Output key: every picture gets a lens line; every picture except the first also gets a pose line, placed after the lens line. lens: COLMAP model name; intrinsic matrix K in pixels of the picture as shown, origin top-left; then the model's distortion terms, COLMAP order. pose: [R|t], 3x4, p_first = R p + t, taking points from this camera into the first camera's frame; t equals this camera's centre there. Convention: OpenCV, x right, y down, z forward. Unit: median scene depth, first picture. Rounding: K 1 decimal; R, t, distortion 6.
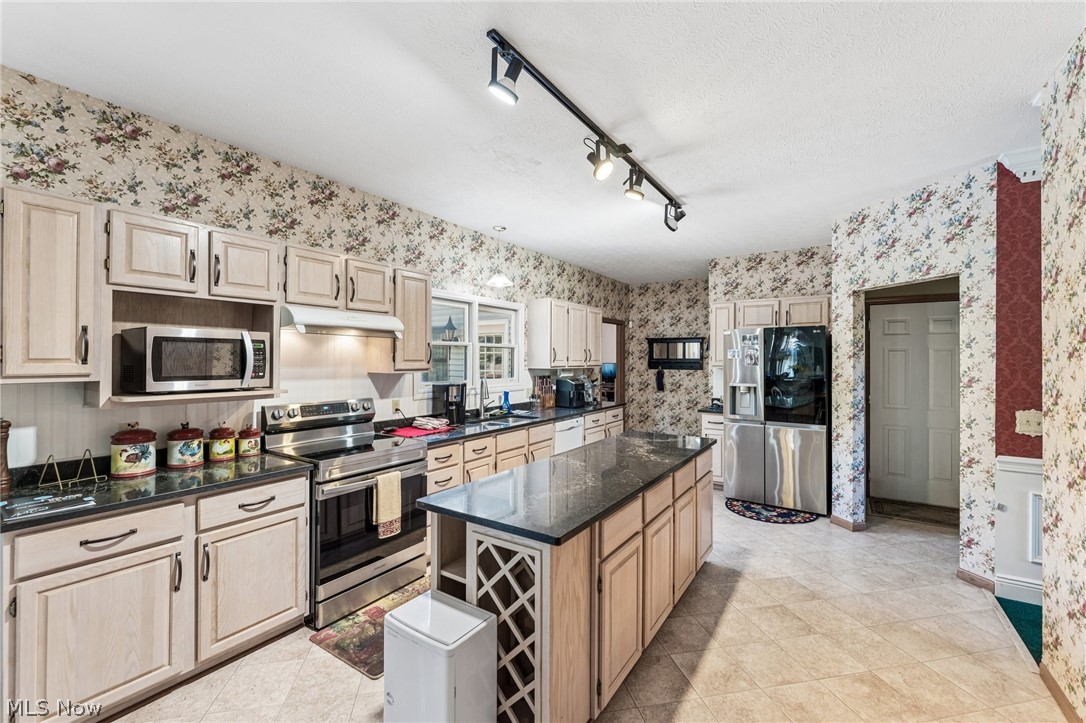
lens RADIAL K [[448.5, 0, 545.3], [0, 448.5, 357.6], [0, 0, 1]] dist [-0.002241, -0.000517]
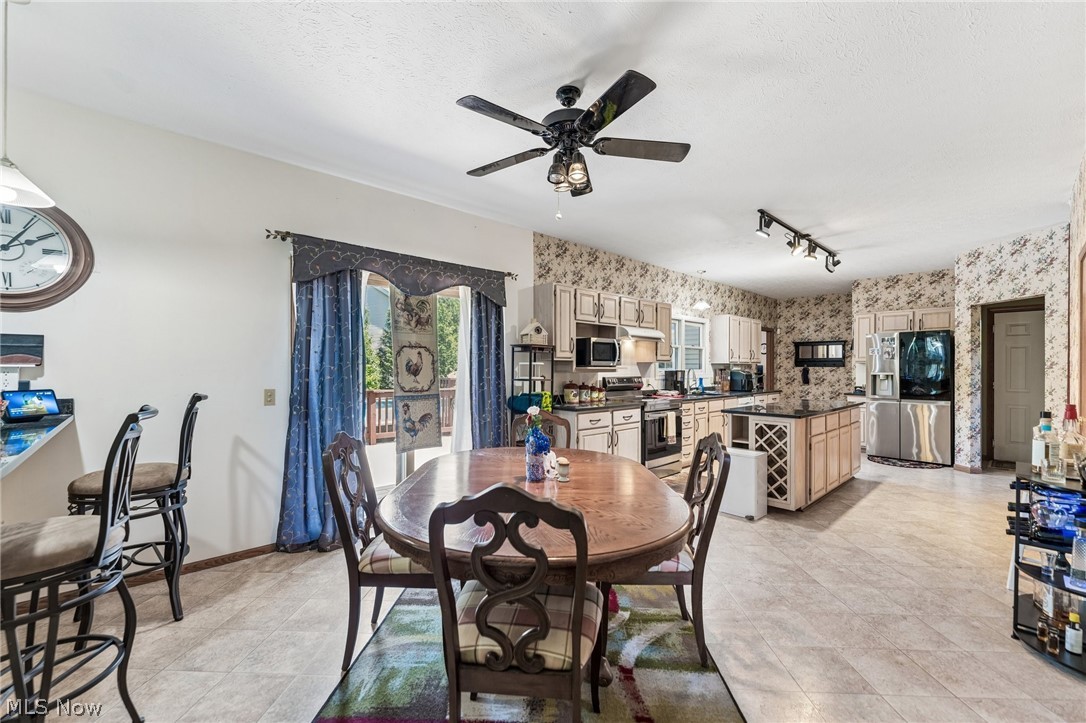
lens RADIAL K [[448.5, 0, 537.2], [0, 448.5, 368.5], [0, 0, 1]] dist [-0.002241, -0.000517]
pose [[0.971187, -0.001033, -0.238314, -0.313269], [0.002046, 0.999990, 0.004005, 0.043593], [0.238308, -0.004377, 0.971180, -0.708806]]
